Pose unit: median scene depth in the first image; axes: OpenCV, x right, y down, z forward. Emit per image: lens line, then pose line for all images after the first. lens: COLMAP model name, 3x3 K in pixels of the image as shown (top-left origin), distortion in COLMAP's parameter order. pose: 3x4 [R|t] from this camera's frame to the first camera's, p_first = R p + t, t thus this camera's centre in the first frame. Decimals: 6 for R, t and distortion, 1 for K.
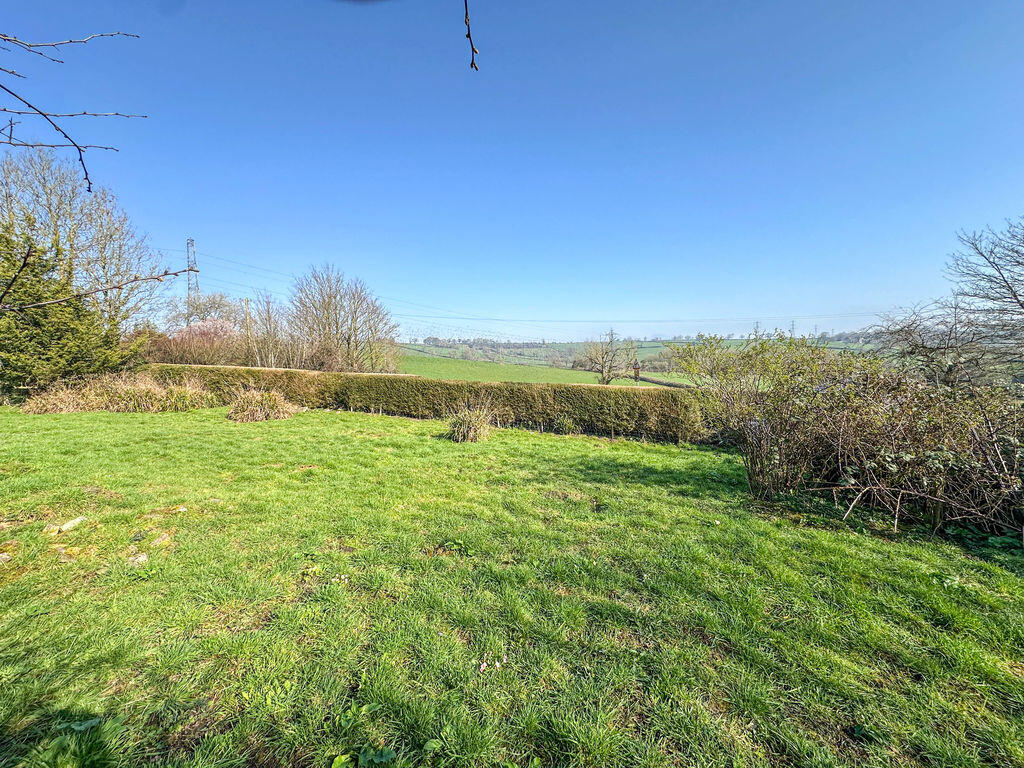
lens RADIAL K [[413.8, 0, 511.7], [0, 413.8, 387.6], [0, 0, 1]] dist [0.001425, -0.000137]
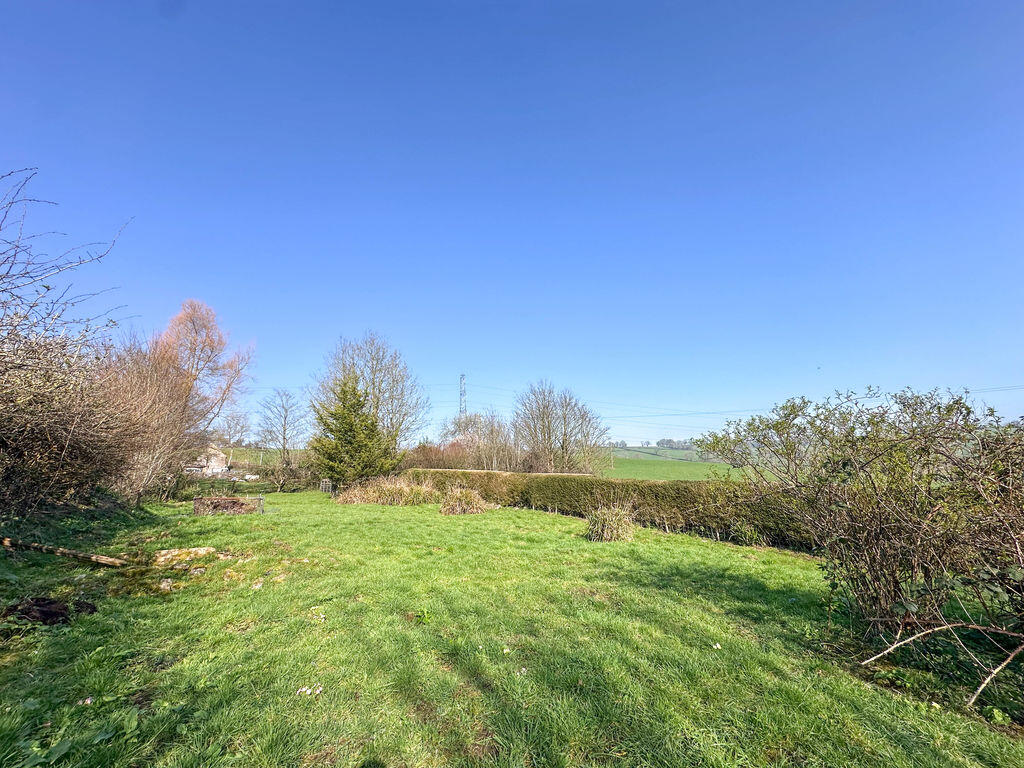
lens RADIAL K [[413.8, 0, 512.7], [0, 413.8, 382.3], [0, 0, 1]] dist [0.001425, -0.000137]
pose [[0.854539, -0.123740, -0.504431, 0.149026], [-0.011348, 0.966526, -0.256319, 0.013594], [0.519263, 0.224759, 0.824530, 0.014084]]
